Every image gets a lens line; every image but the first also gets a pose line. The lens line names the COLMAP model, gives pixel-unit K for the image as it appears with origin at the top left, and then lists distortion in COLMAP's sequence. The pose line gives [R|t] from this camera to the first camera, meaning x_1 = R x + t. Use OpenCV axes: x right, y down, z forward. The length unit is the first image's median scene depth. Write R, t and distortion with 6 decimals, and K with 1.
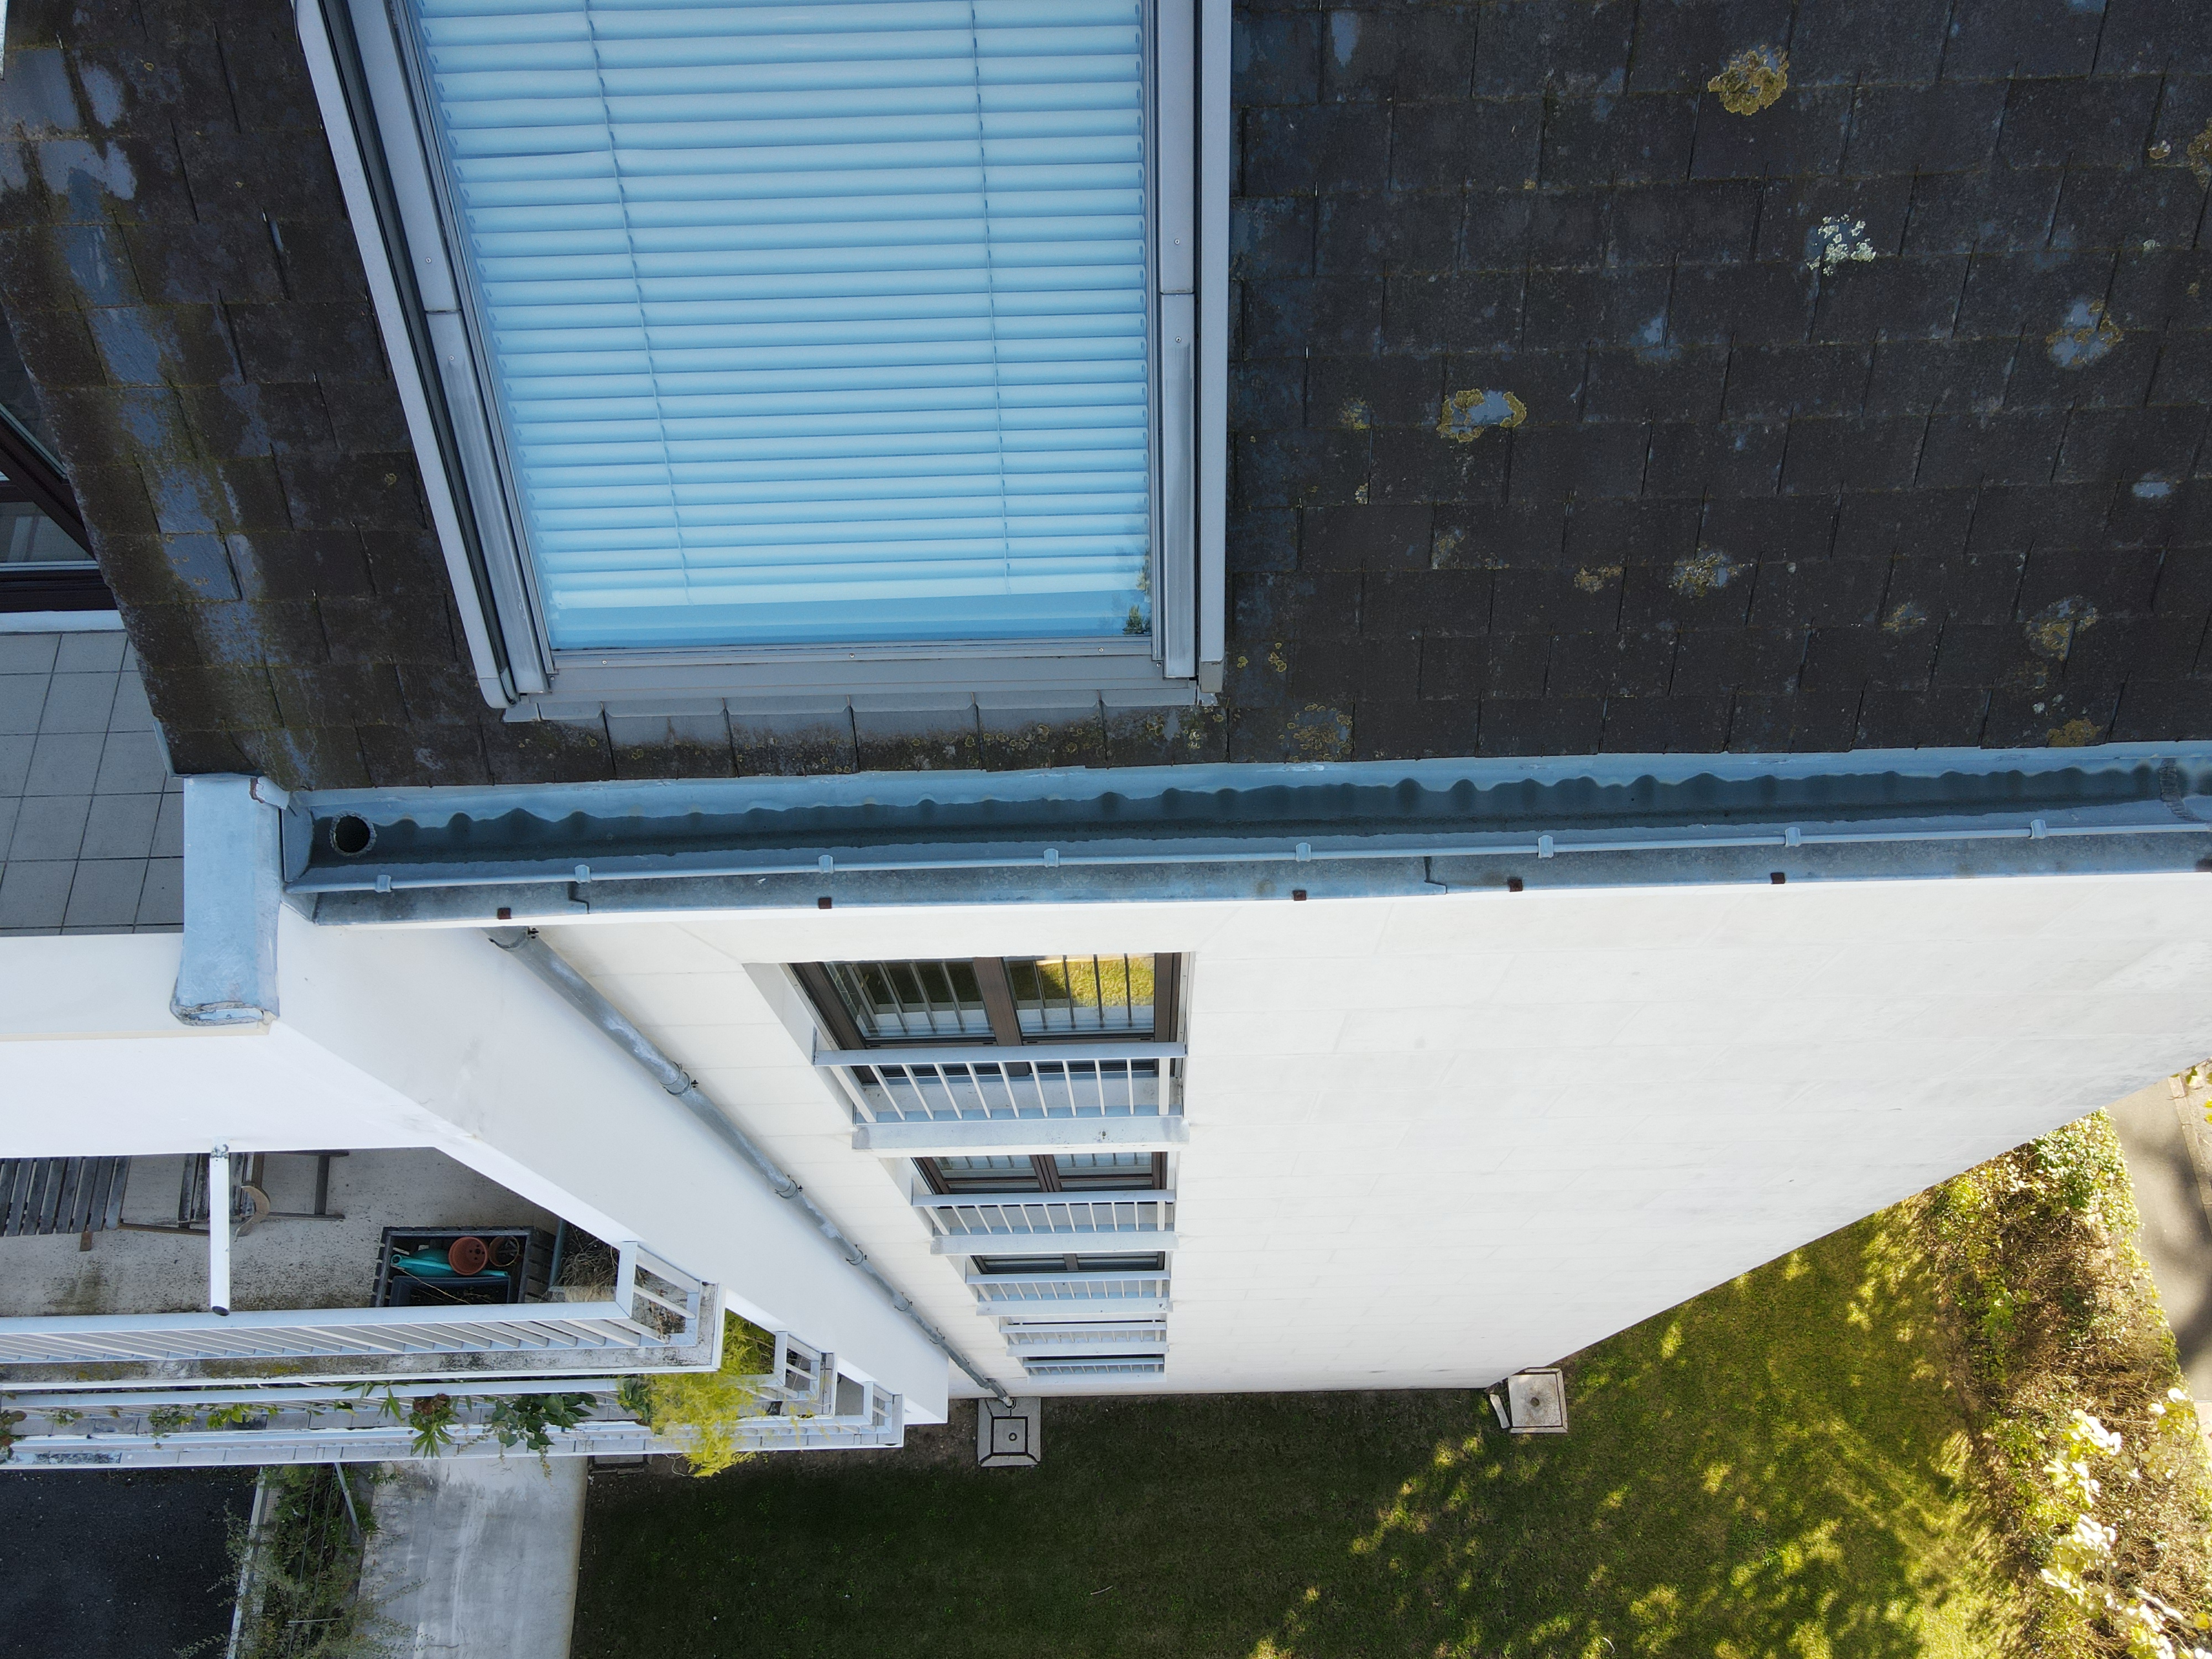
lens RADIAL K [[1617.8, 0, 1110.8], [0, 1617.8, 831.1], [0, 0, 1]] dist [0.025898, -0.015625]
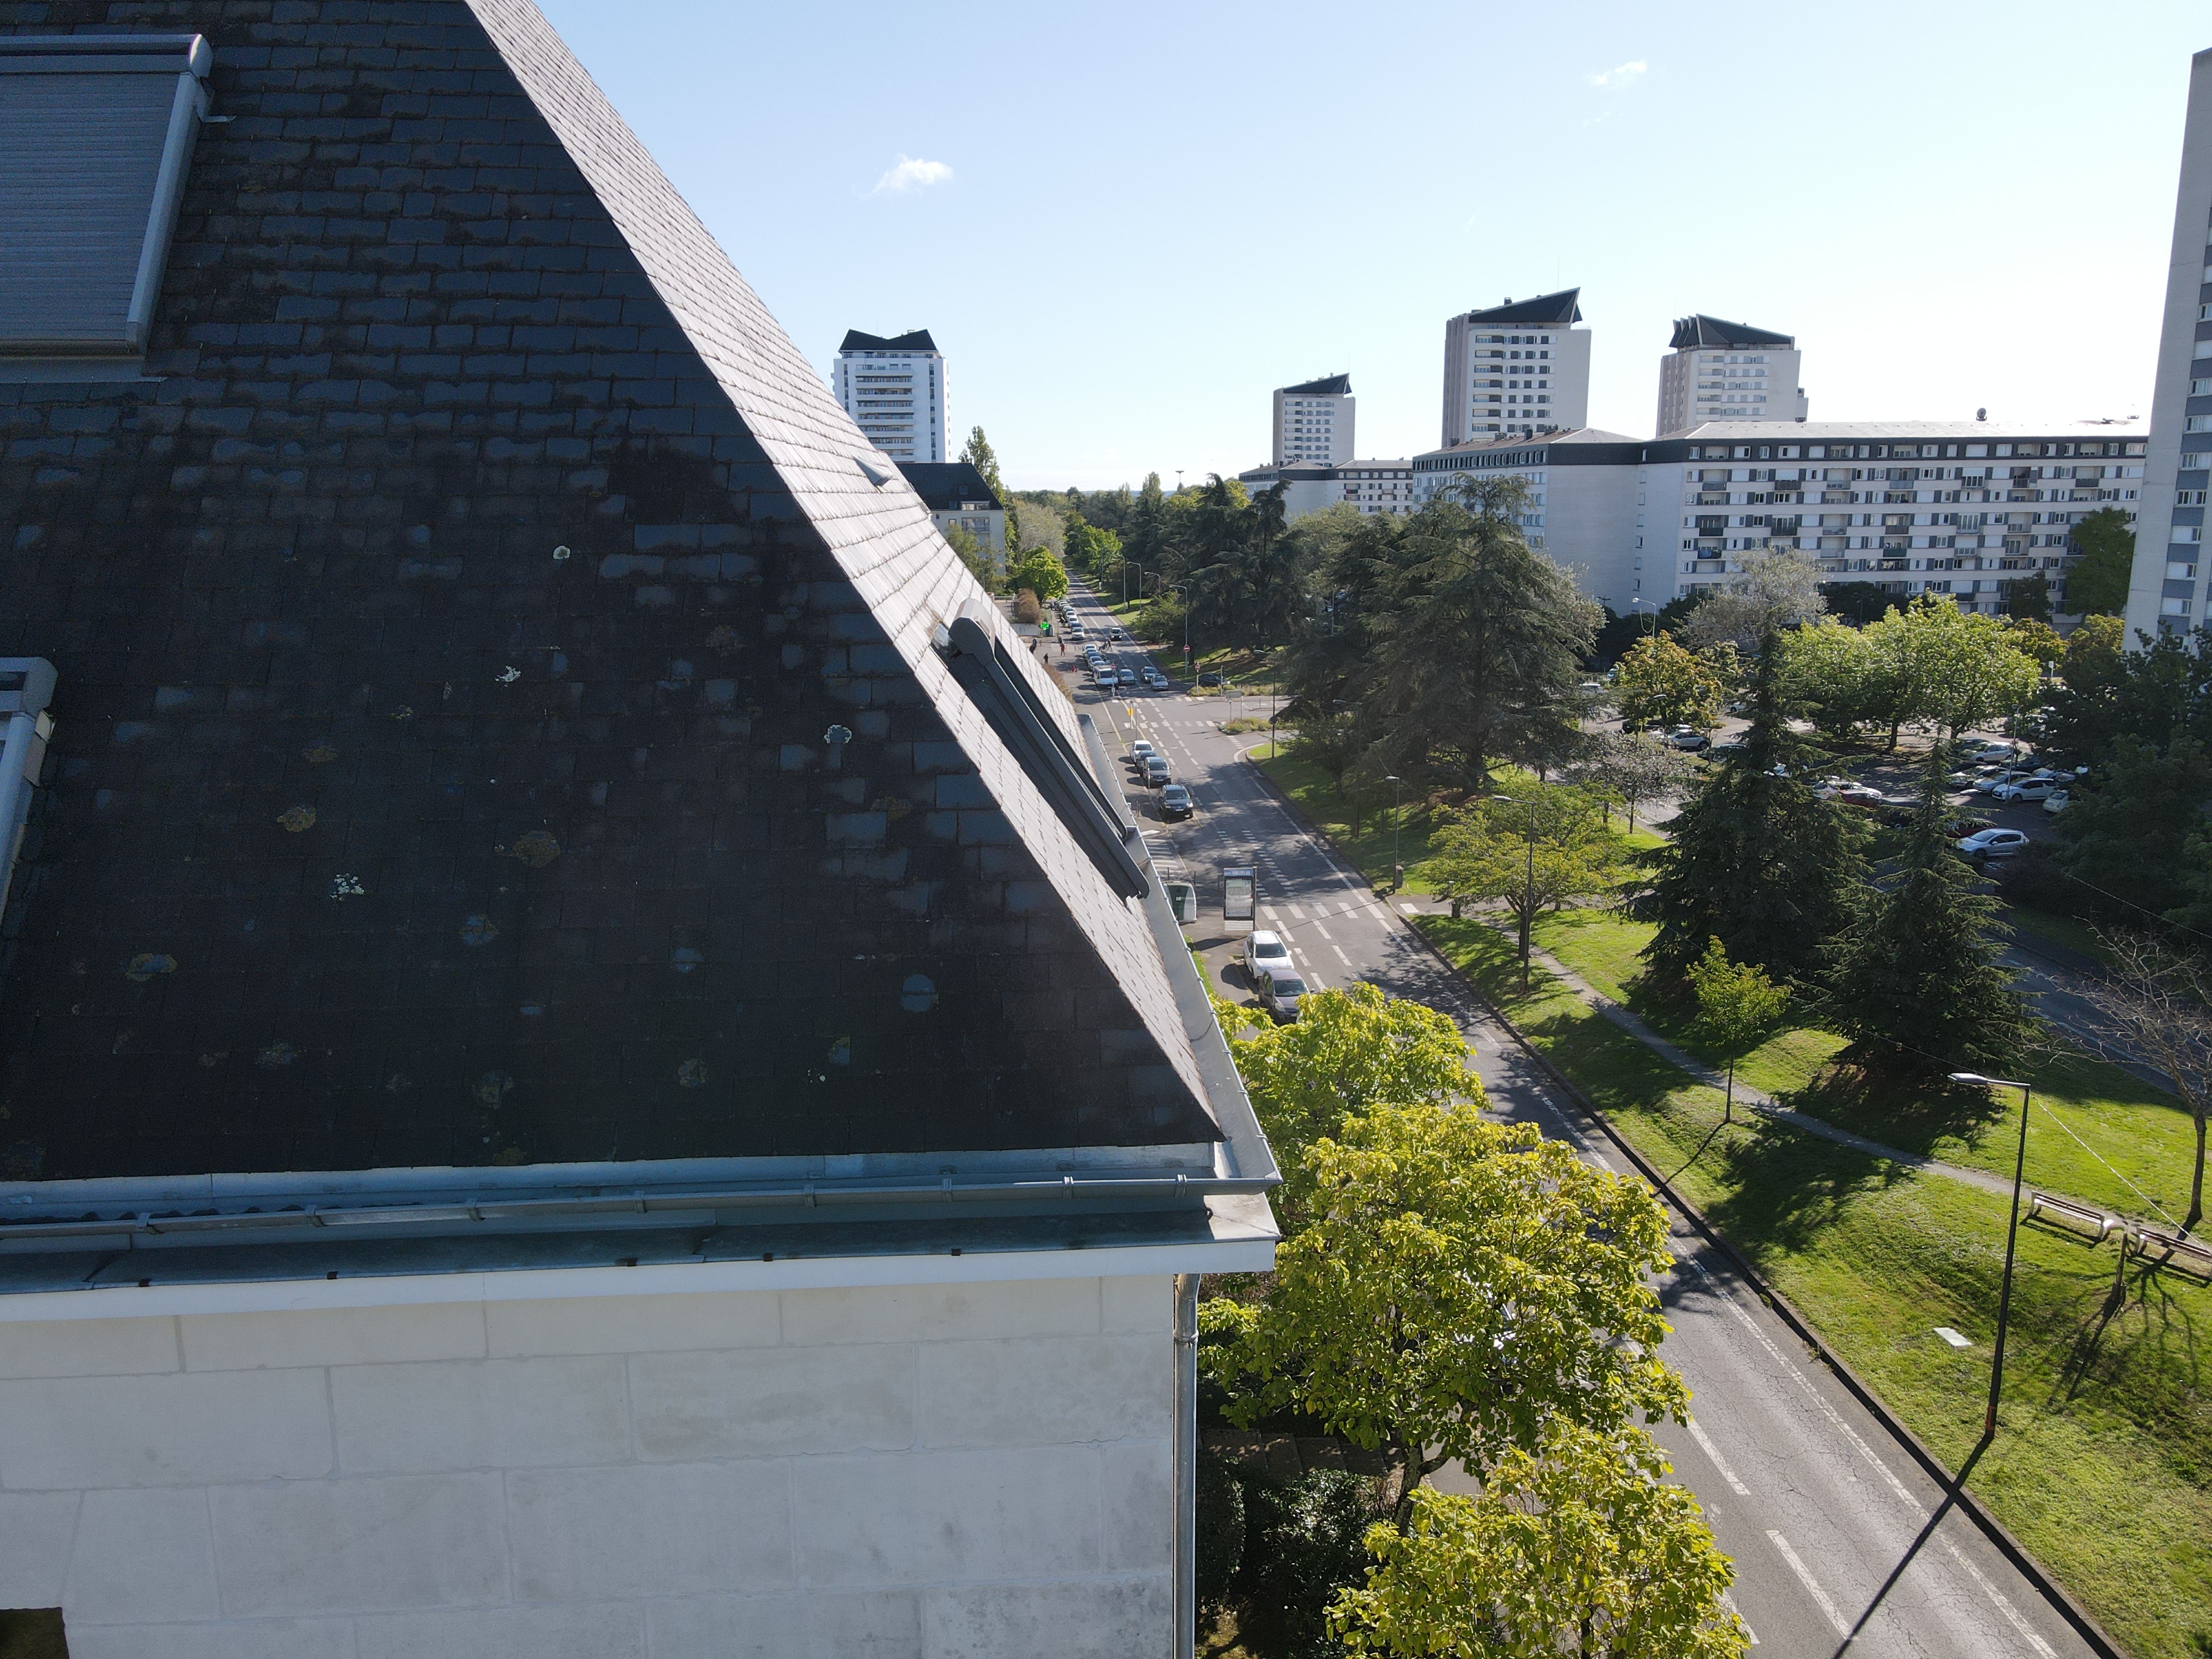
lens RADIAL K [[1617.8, 0, 1100.5], [0, 1617.8, 831.7], [0, 0, 1]] dist [0.025898, -0.015625]
pose [[0.998872, 0.006607, 0.047023, 0.245953], [0.034478, 0.580001, -0.813886, 0.242371], [-0.032651, 0.814589, 0.579119, -0.047239]]
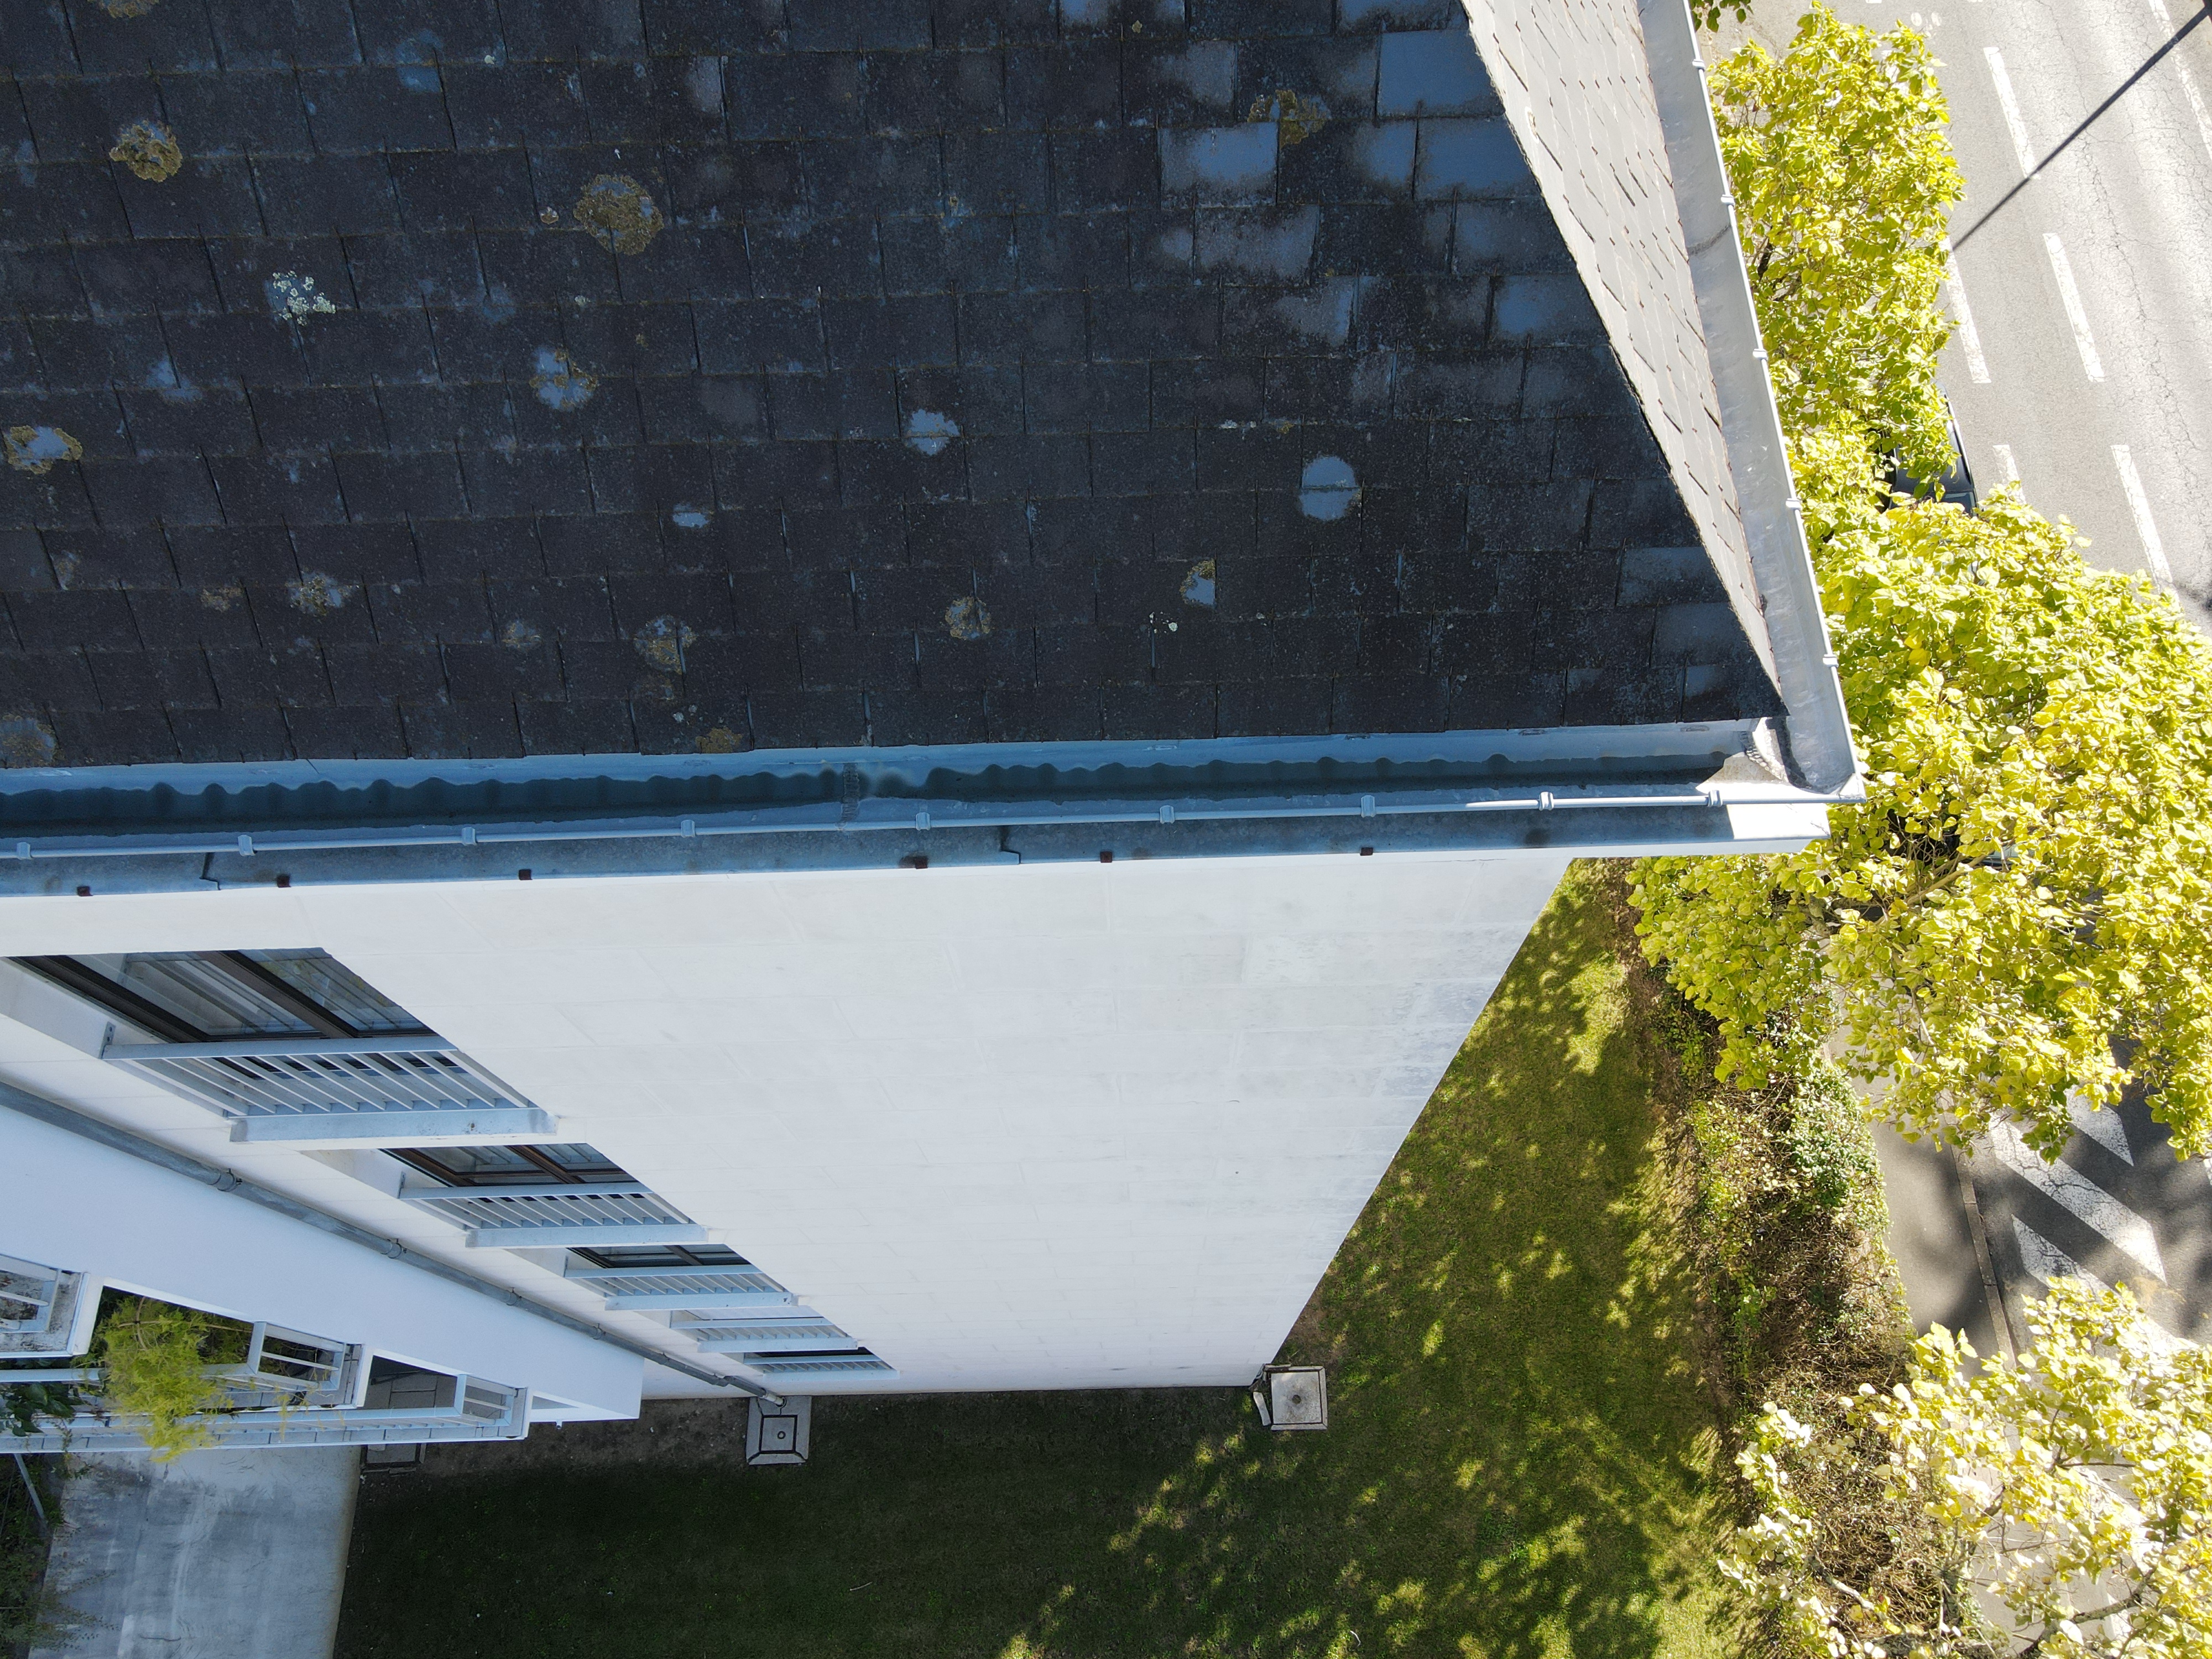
lens RADIAL K [[1617.8, 0, 1108.8], [0, 1617.8, 827.7], [0, 0, 1]] dist [0.025898, -0.015625]
pose [[0.999998, -0.001162, -0.001354, 0.191189], [0.001153, 0.999981, -0.006085, 0.001135], [0.001361, 0.006083, 0.999981, -0.019201]]
